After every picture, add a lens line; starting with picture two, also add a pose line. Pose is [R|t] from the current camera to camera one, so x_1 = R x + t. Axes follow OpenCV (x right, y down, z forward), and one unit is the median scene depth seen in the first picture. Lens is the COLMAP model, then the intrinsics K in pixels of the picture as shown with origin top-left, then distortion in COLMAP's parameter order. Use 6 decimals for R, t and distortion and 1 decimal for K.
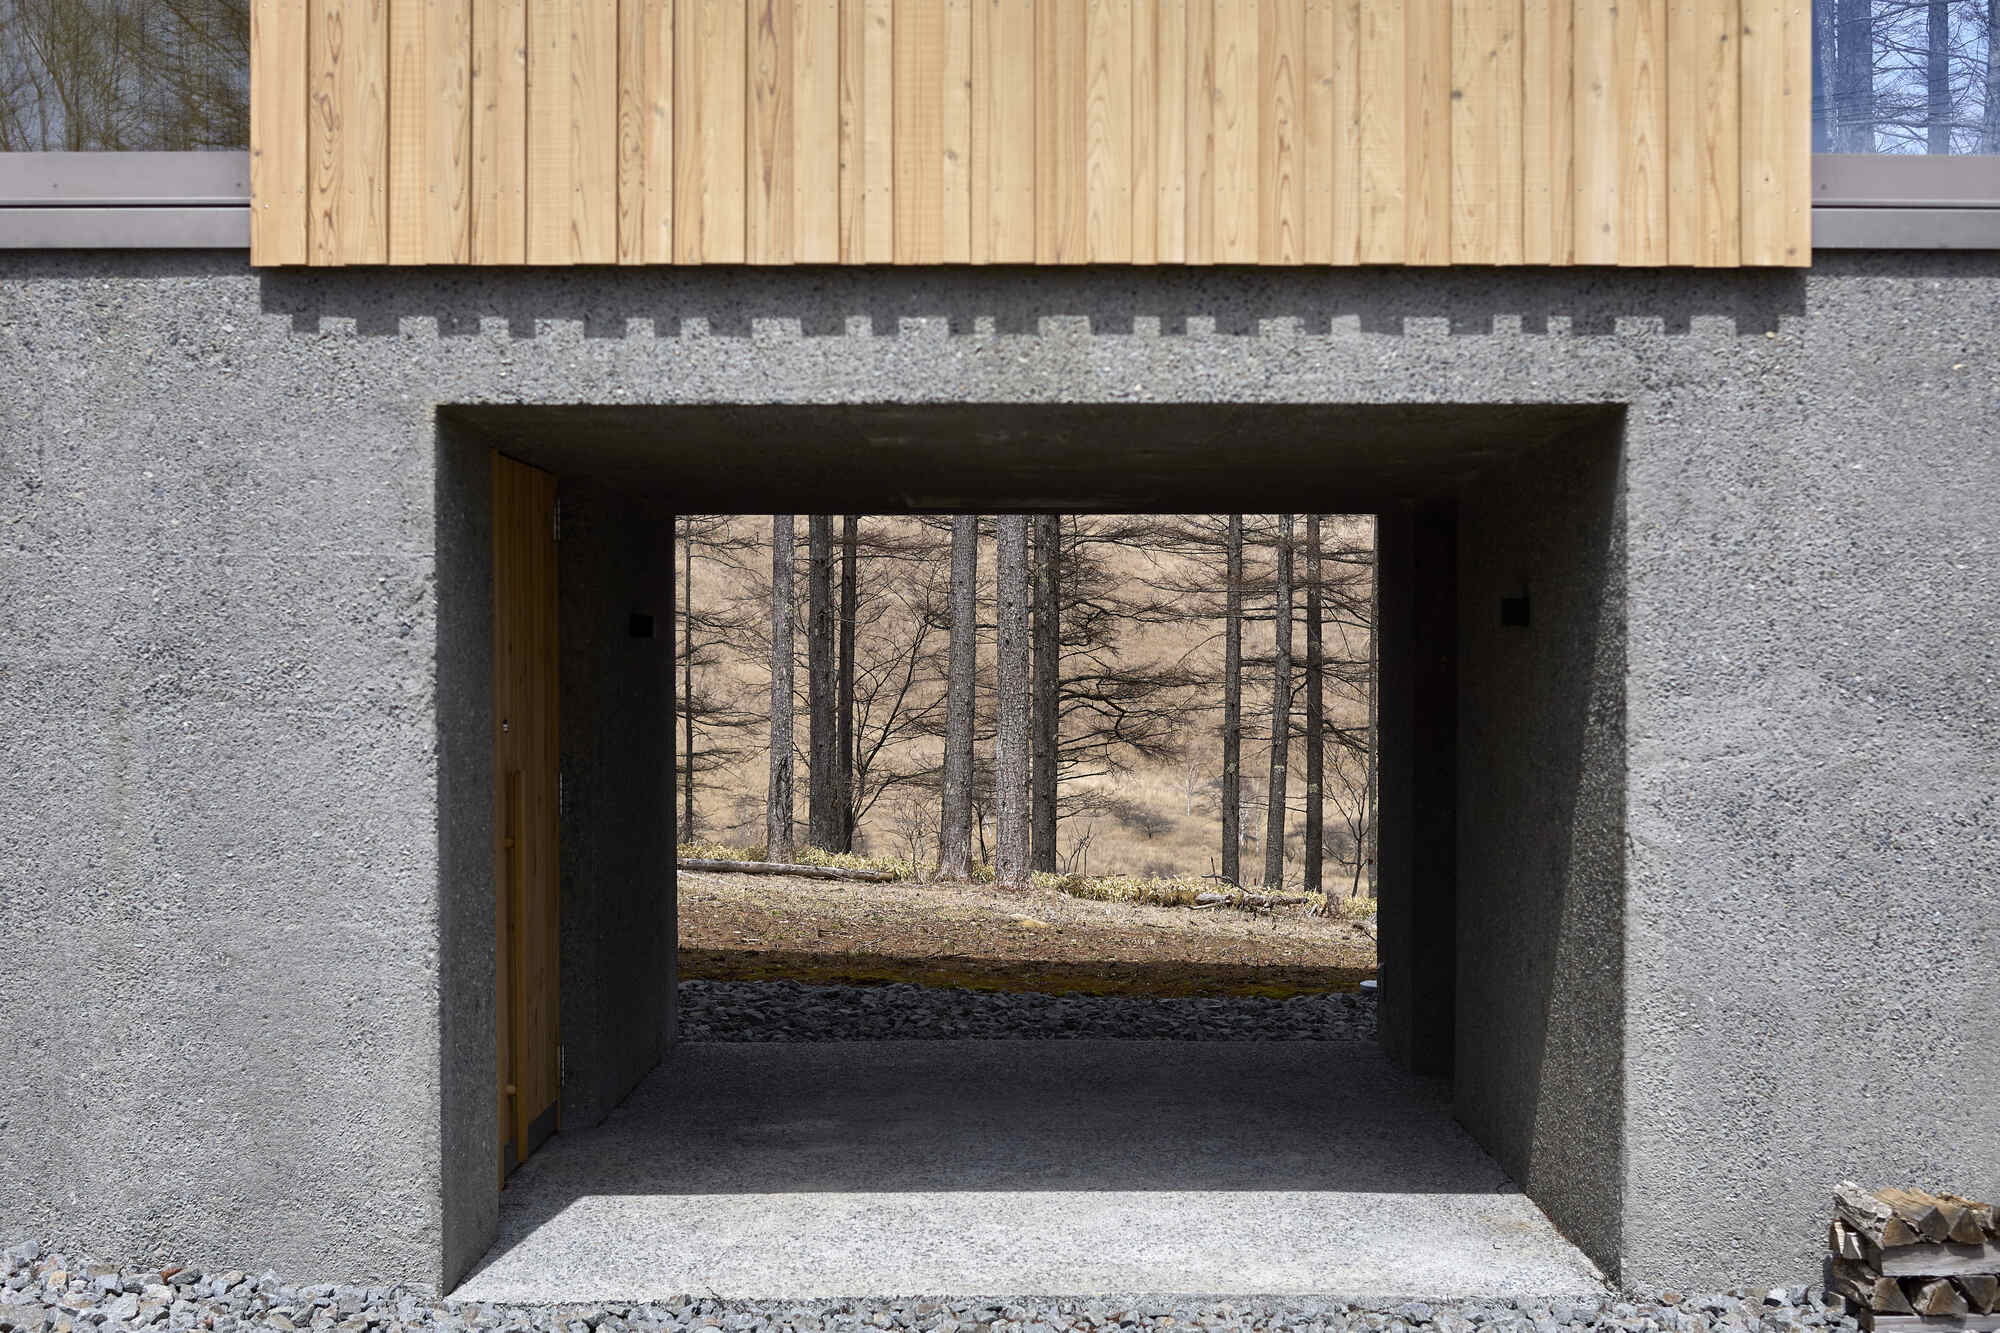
lens RADIAL K [[2512.3, 0, 995.5], [0, 2512.3, 656.4], [0, 0, 1]] dist [-0.072425, 0.000000]
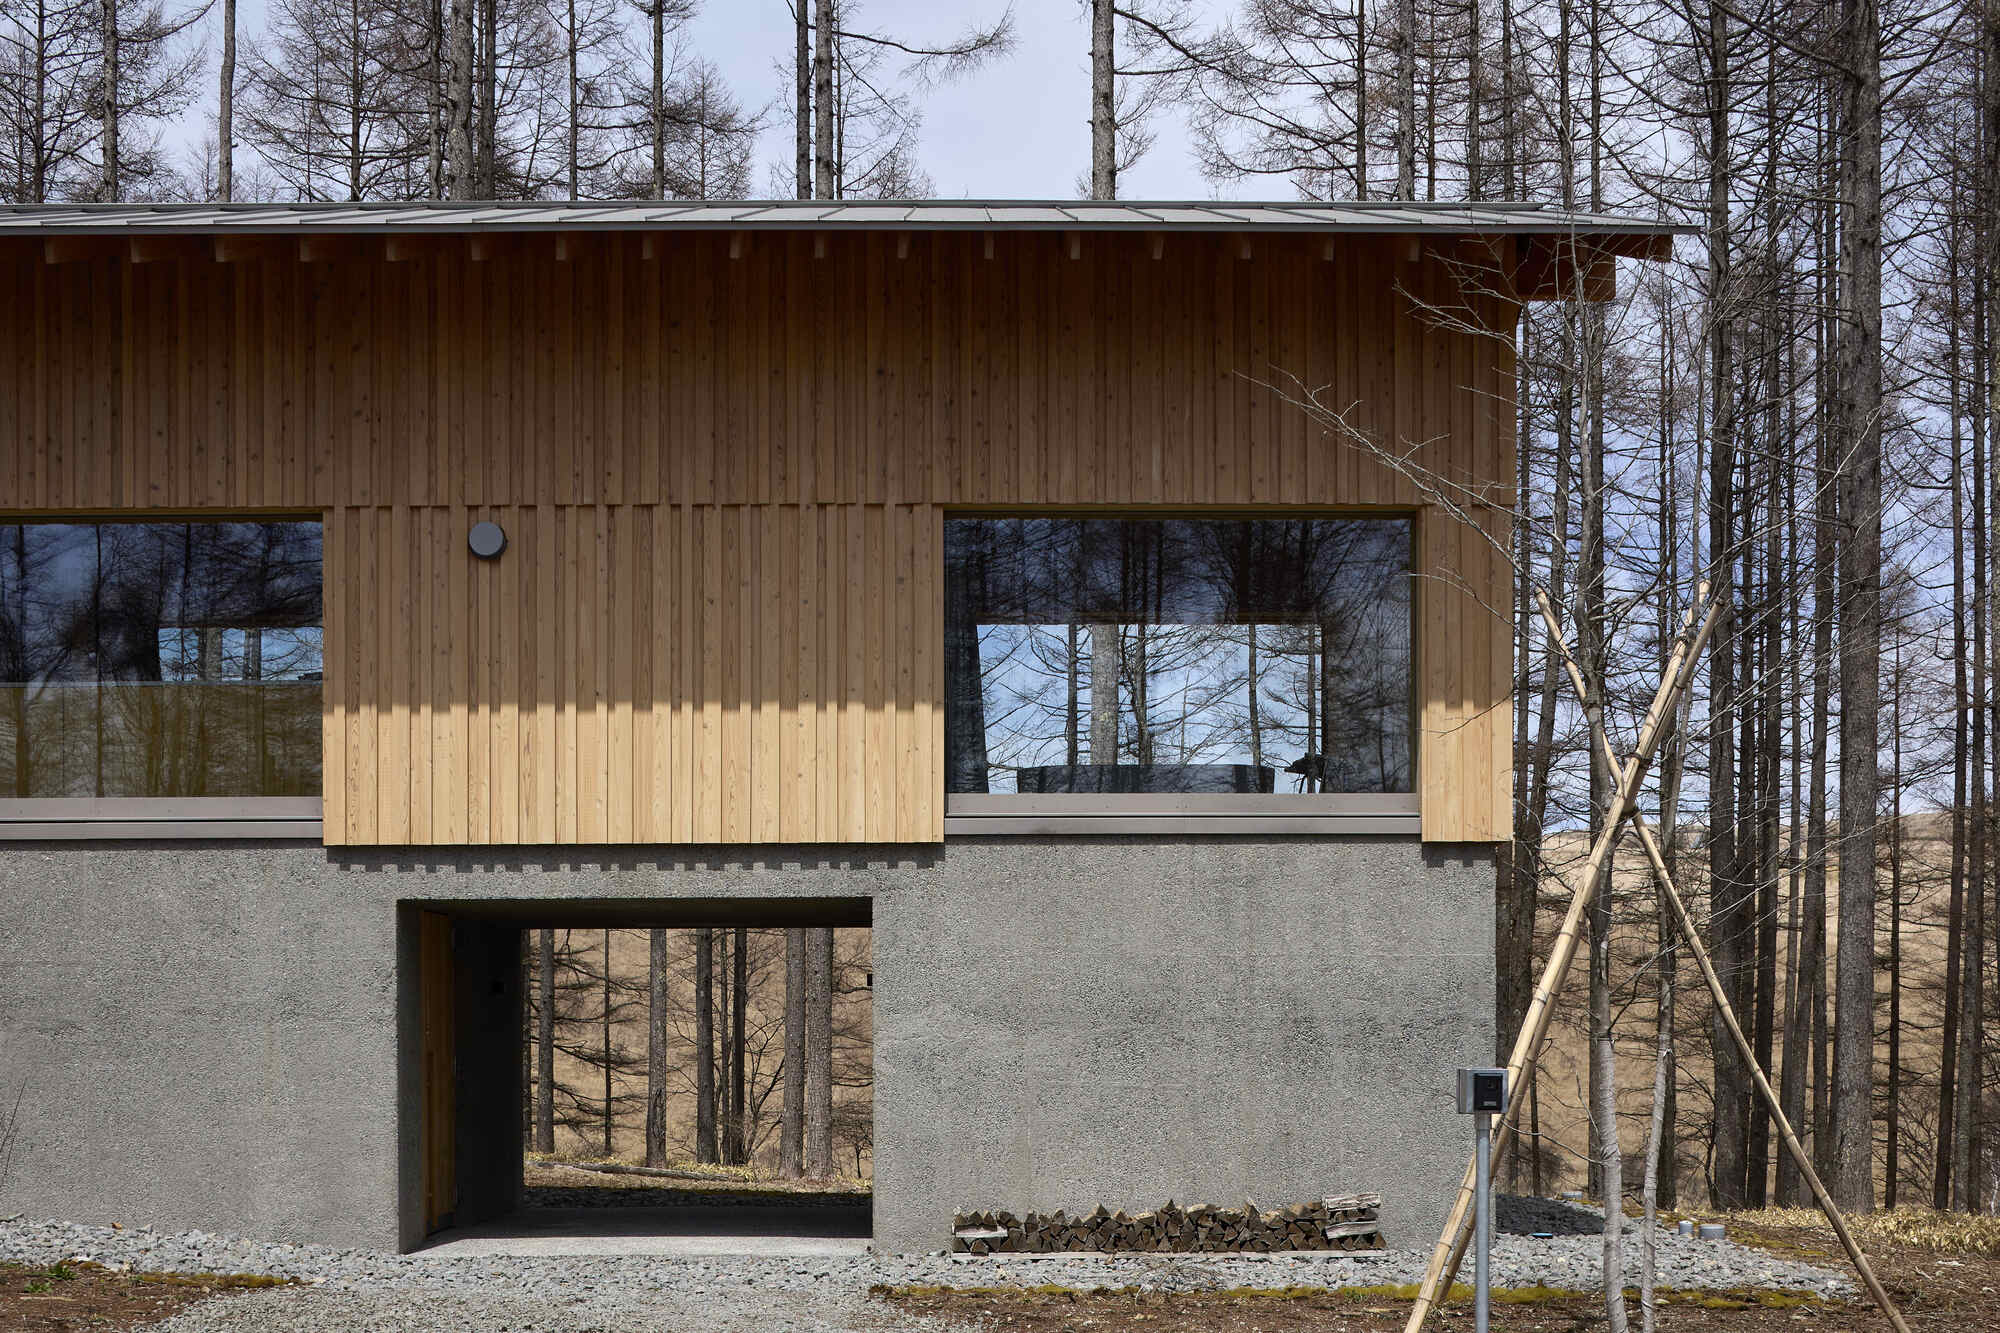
lens RADIAL K [[2512.3, 0, 1003.3], [0, 2512.3, 674.4], [0, 0, 1]] dist [-0.072425, 0.000000]
pose [[0.999944, -0.002882, 0.010210, 0.361280], [0.003253, 0.999330, -0.036455, -0.232973], [-0.010098, 0.036486, 0.999283, -1.527102]]
